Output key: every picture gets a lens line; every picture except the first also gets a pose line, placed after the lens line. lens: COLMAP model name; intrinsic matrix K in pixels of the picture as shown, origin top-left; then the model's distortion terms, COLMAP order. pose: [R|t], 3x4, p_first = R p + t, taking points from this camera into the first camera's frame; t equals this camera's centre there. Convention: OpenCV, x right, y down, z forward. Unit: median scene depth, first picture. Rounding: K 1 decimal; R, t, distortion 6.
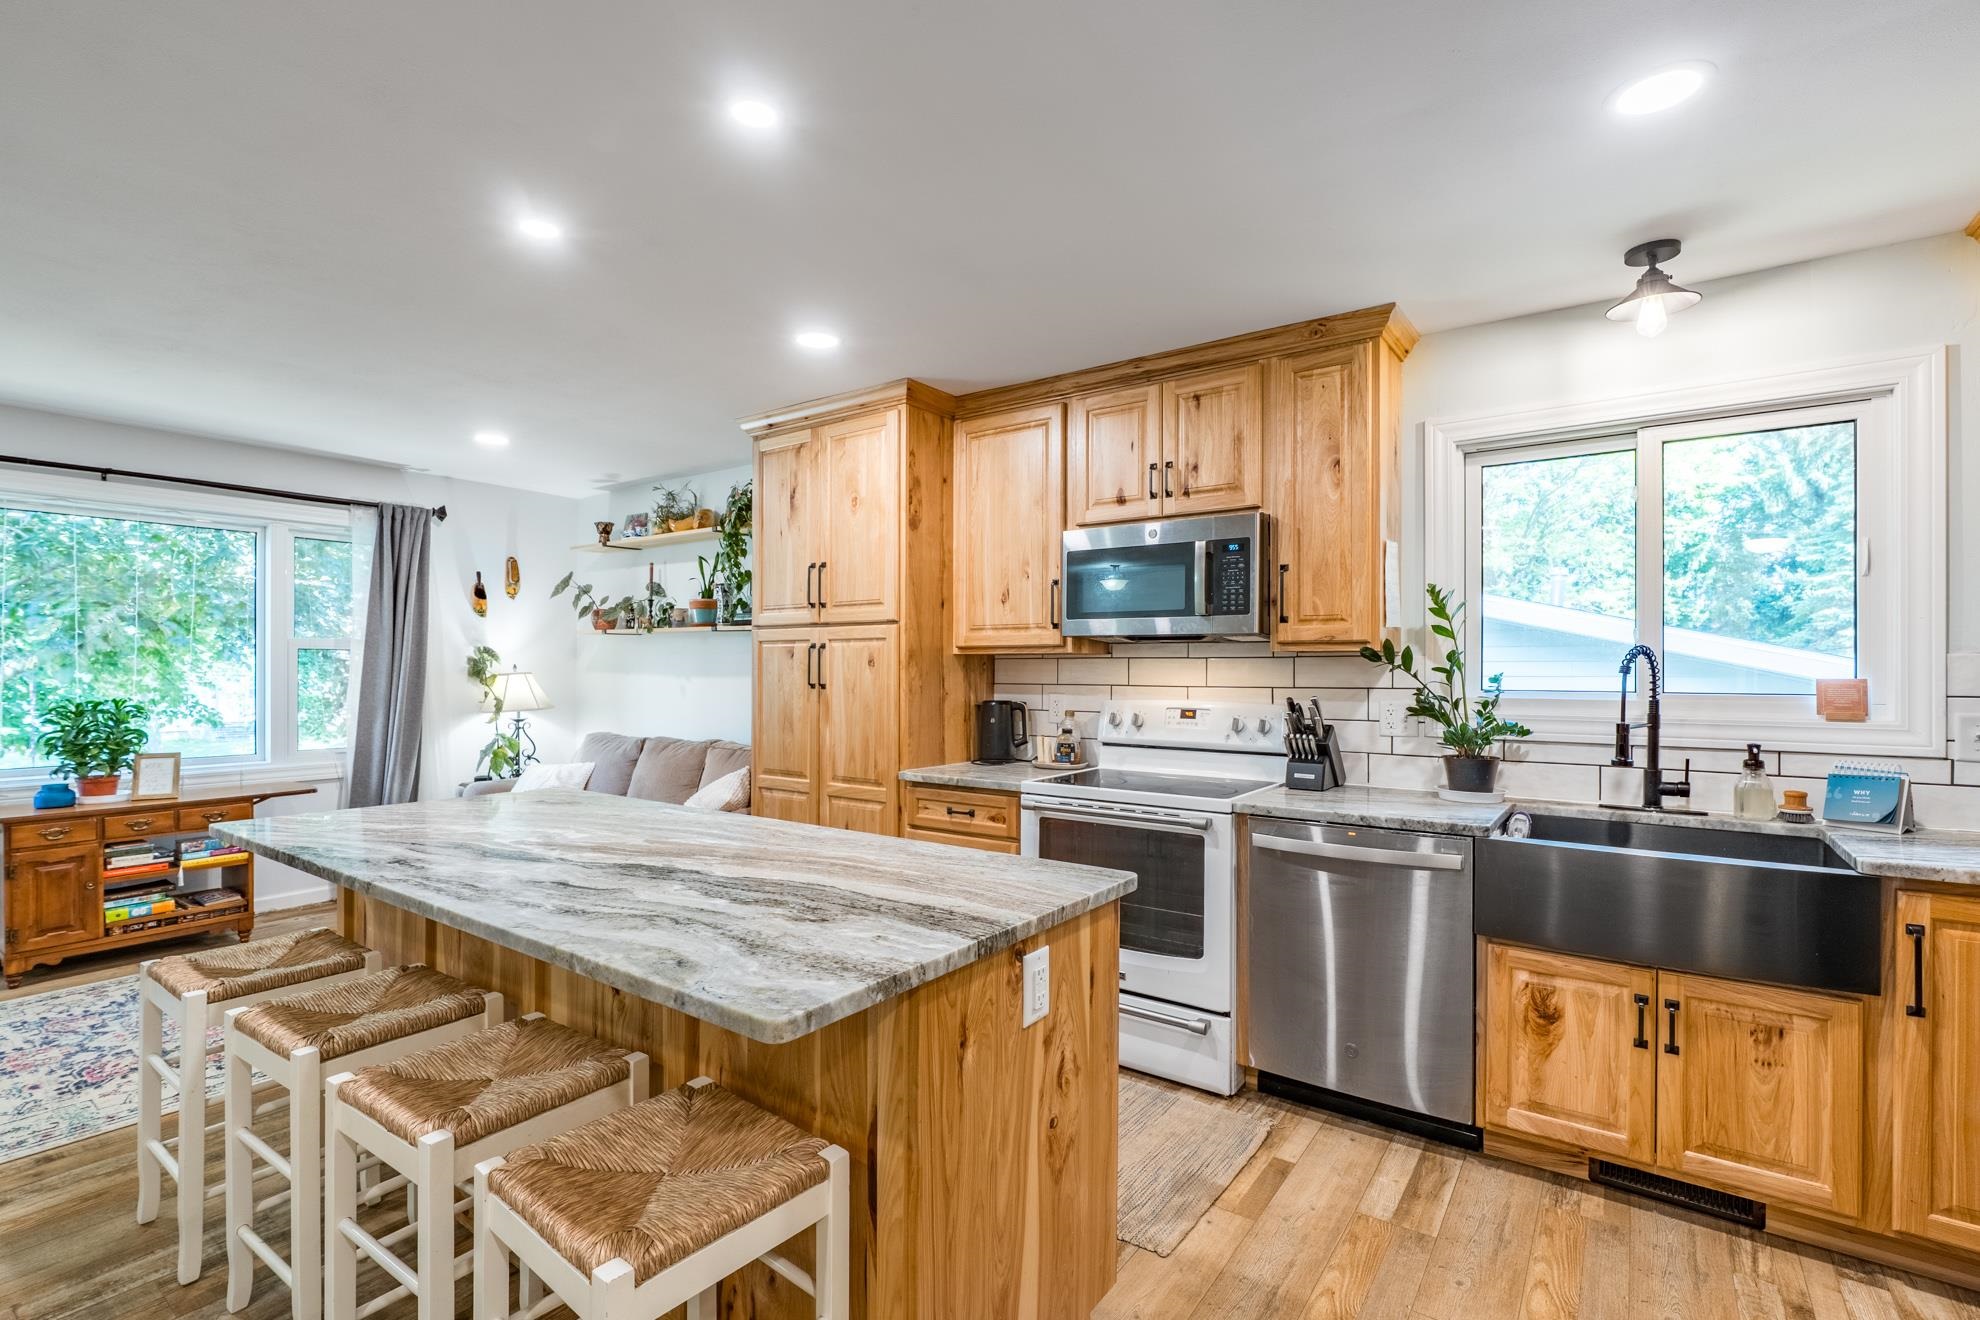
lens RADIAL K [[901.2, 0, 994.8], [0, 901.2, 671.1], [0, 0, 1]] dist [-0.005985, 0.001475]
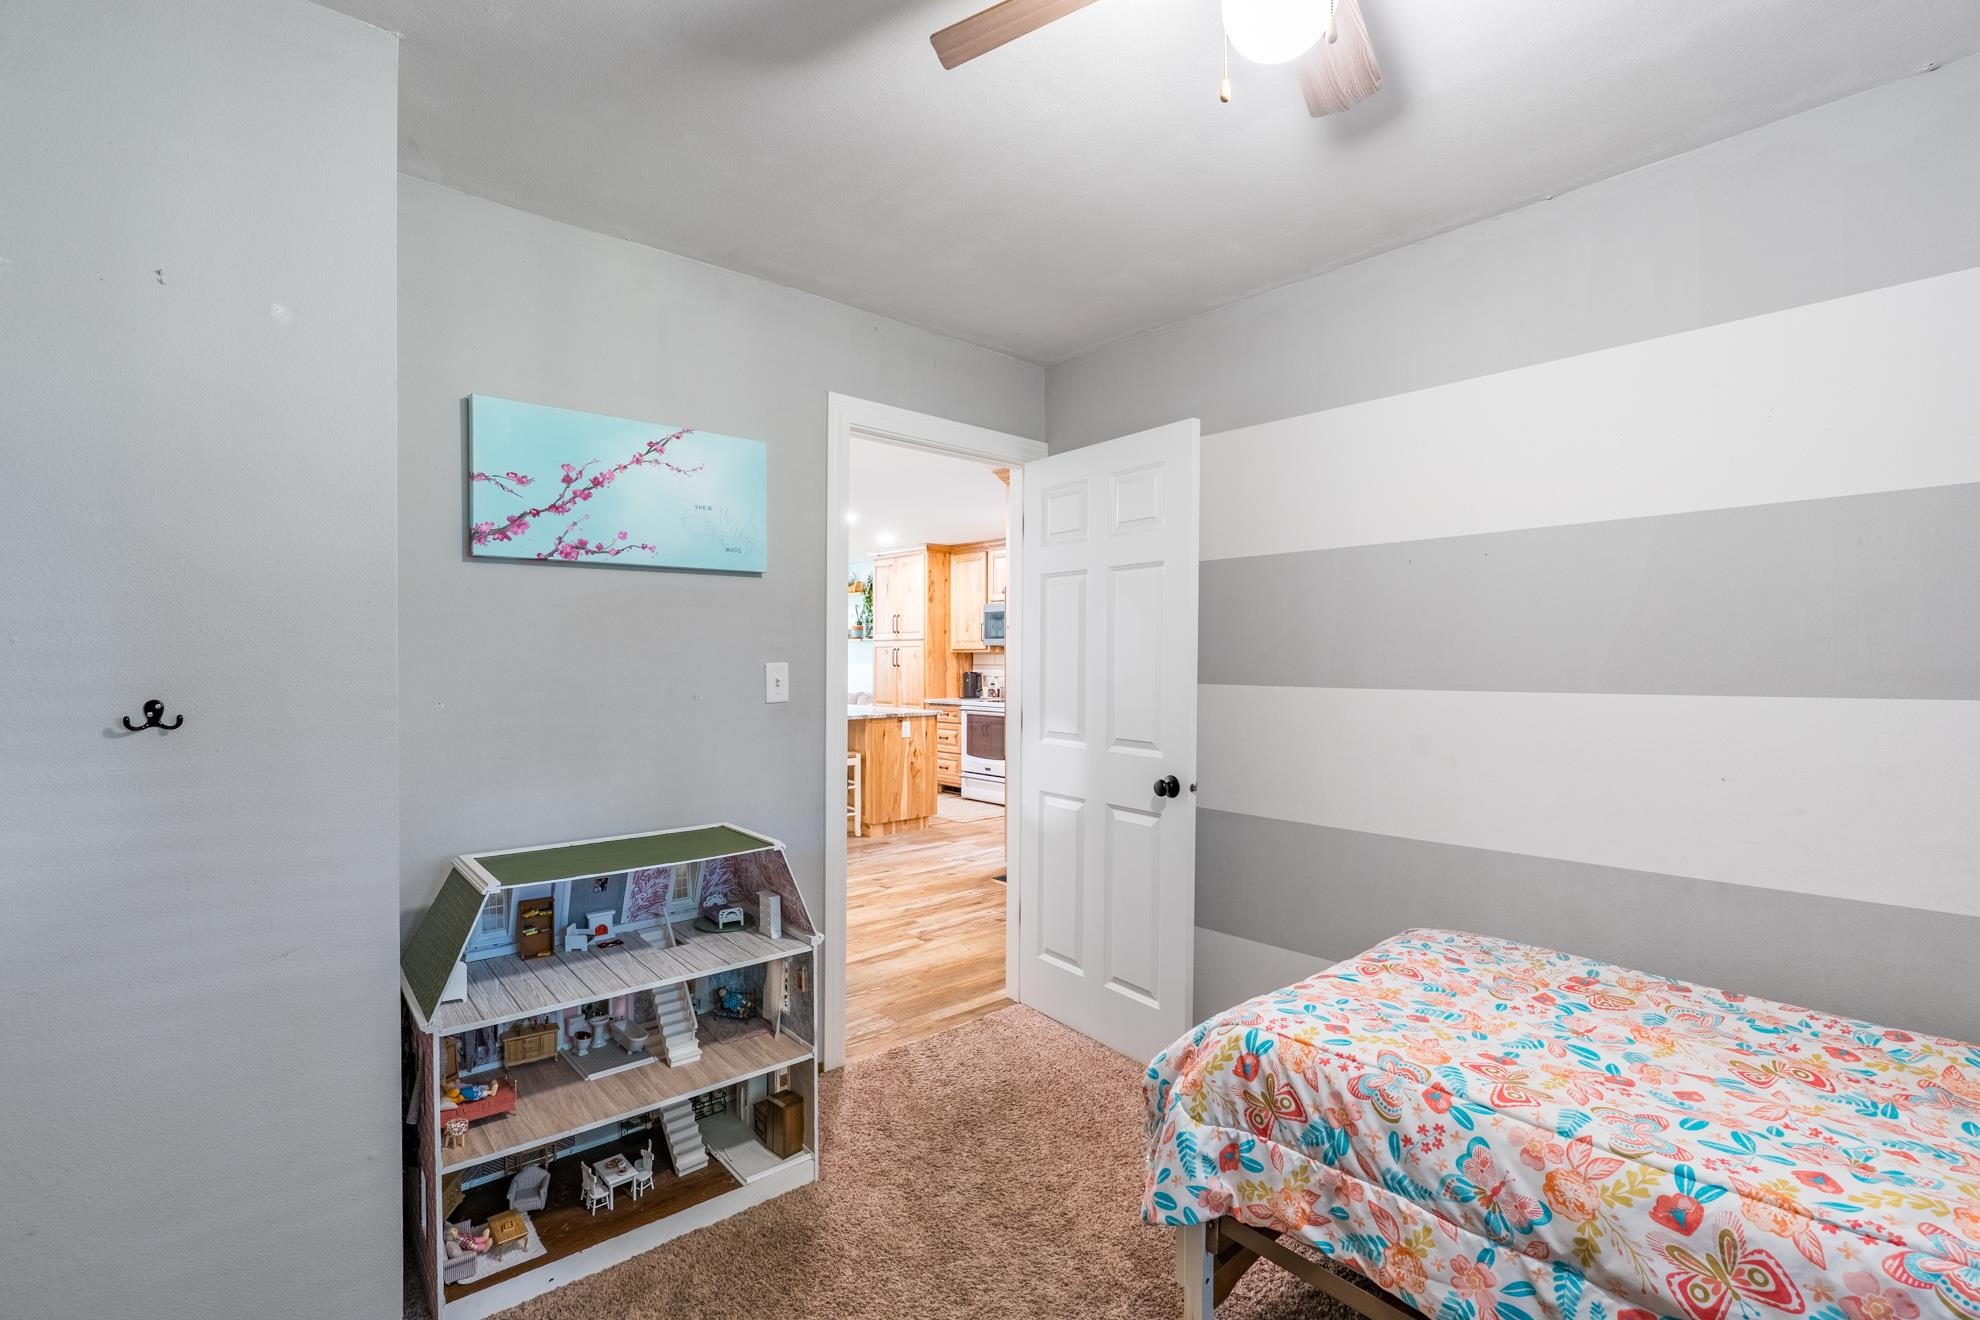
lens RADIAL K [[901.2, 0, 987.1], [0, 901.2, 661.7], [0, 0, 1]] dist [-0.005985, 0.001475]
pose [[0.976988, -0.003031, -0.213273, 0.557186], [0.002999, 0.999995, -0.000473, 0.007699], [0.213273, -0.000177, 0.976993, -1.309421]]
